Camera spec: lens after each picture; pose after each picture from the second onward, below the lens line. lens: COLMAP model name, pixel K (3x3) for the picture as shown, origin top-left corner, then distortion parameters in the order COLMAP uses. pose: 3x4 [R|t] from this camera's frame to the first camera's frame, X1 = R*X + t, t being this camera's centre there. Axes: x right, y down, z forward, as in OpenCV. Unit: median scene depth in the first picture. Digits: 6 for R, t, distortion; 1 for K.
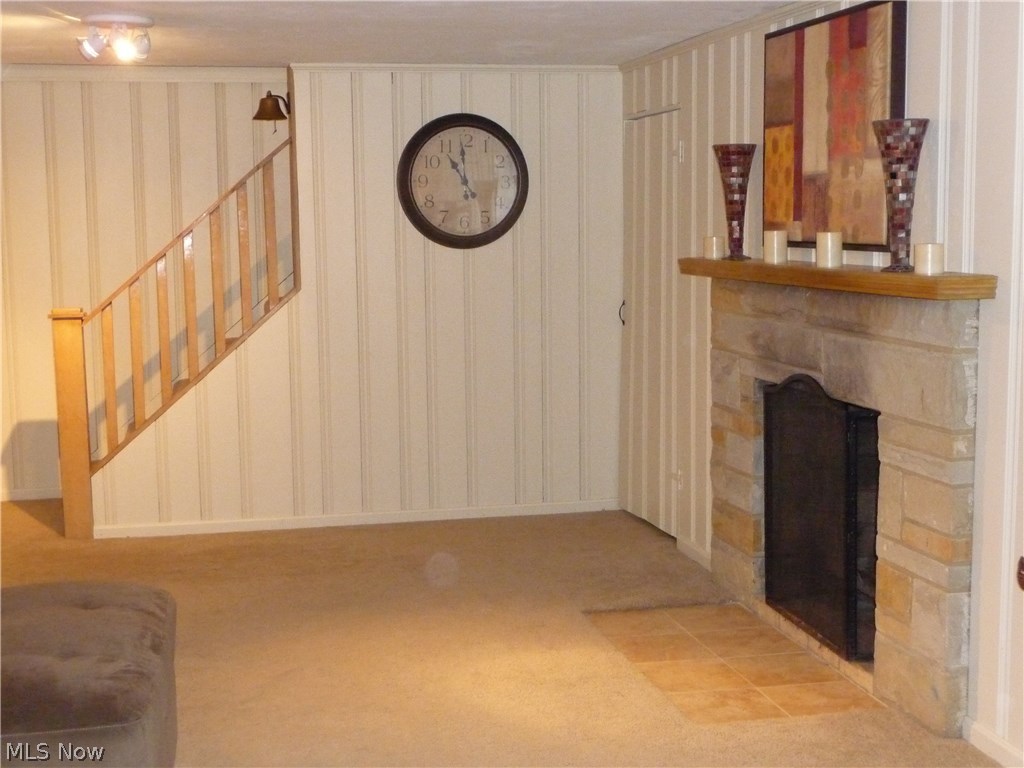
lens RADIAL K [[1429.3, 0, 511.1], [0, 1429.3, 385.2], [0, 0, 1]] dist [0.019172, 0.000000]
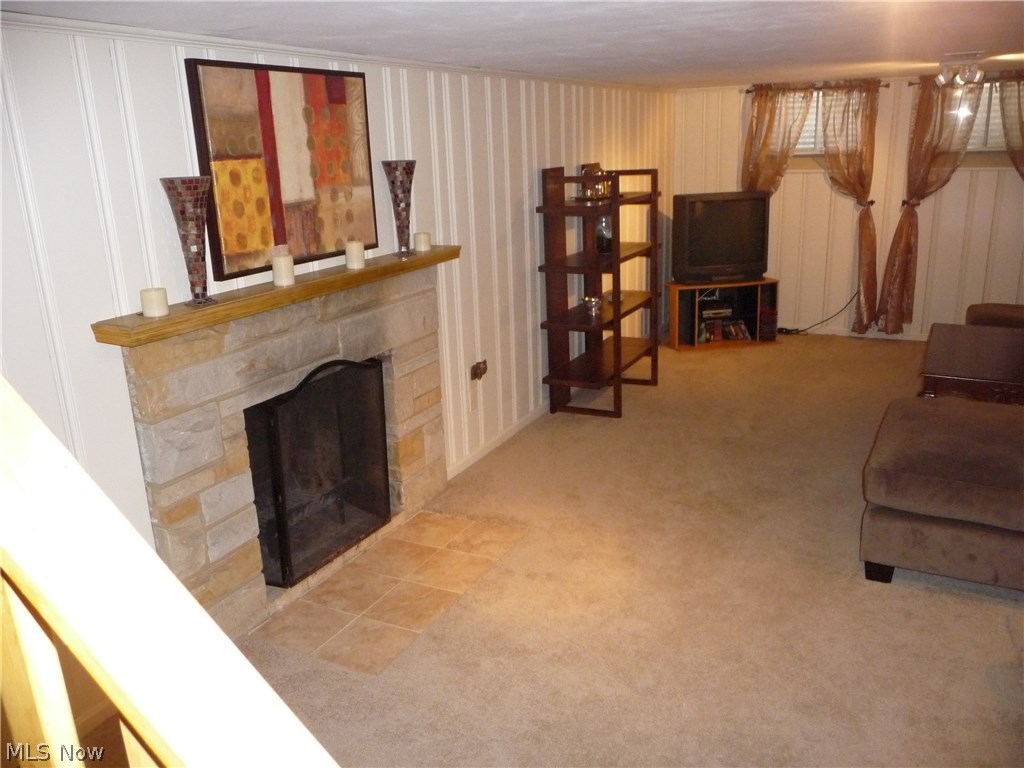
lens RADIAL K [[840.7, 0, 510.0], [0, 840.7, 382.7], [0, 0, 1]] dist [0.002768, 0.004788]
pose [[-0.761696, -0.139122, 0.632822, -0.401915], [0.123645, 0.927518, 0.352735, -0.240740], [-0.636027, 0.346923, -0.689285, 1.471012]]
